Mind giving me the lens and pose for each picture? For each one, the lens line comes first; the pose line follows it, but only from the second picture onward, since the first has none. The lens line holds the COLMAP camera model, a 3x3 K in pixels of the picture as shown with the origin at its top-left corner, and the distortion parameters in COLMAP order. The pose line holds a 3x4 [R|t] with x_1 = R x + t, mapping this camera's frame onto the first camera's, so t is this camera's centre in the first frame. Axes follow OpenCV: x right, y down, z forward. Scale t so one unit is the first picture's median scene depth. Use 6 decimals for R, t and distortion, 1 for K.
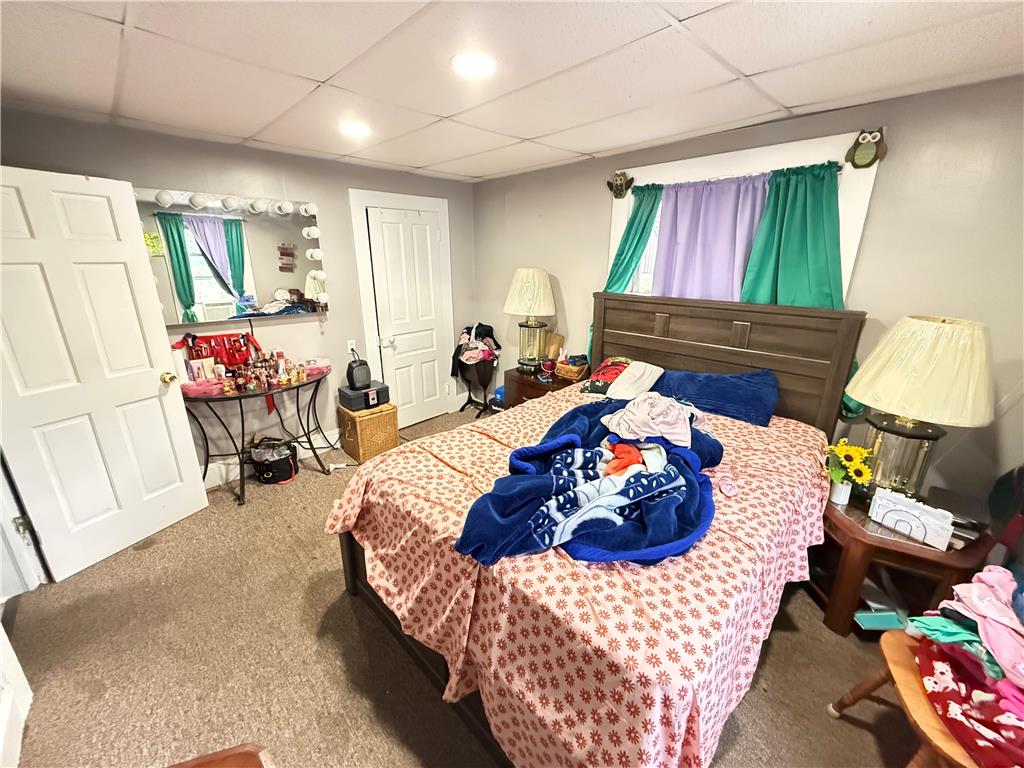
lens RADIAL K [[405.6, 0, 508.6], [0, 405.6, 382.5], [0, 0, 1]] dist [-0.001861, -0.000152]
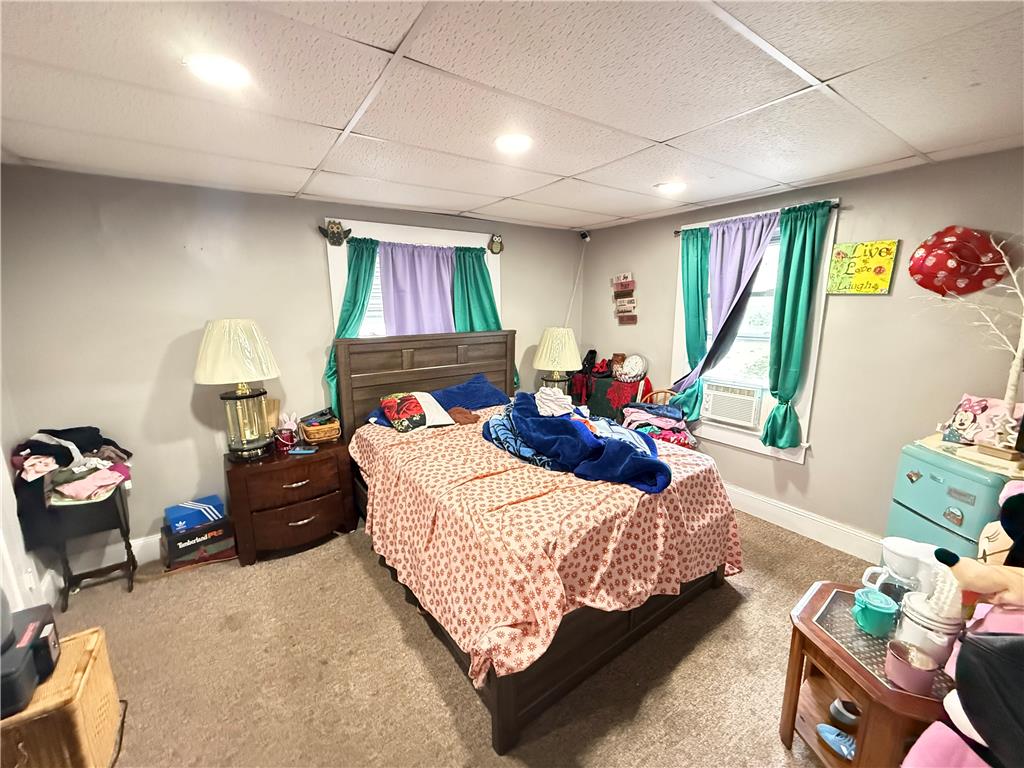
lens RADIAL K [[405.6, 0, 507.4], [0, 405.6, 383.0], [0, 0, 1]] dist [-0.001861, -0.000152]
pose [[0.173766, -0.198112, 0.964654, -0.737104], [0.302979, 0.942799, 0.139047, -0.157563], [-0.937021, 0.268108, 0.223851, 0.506395]]
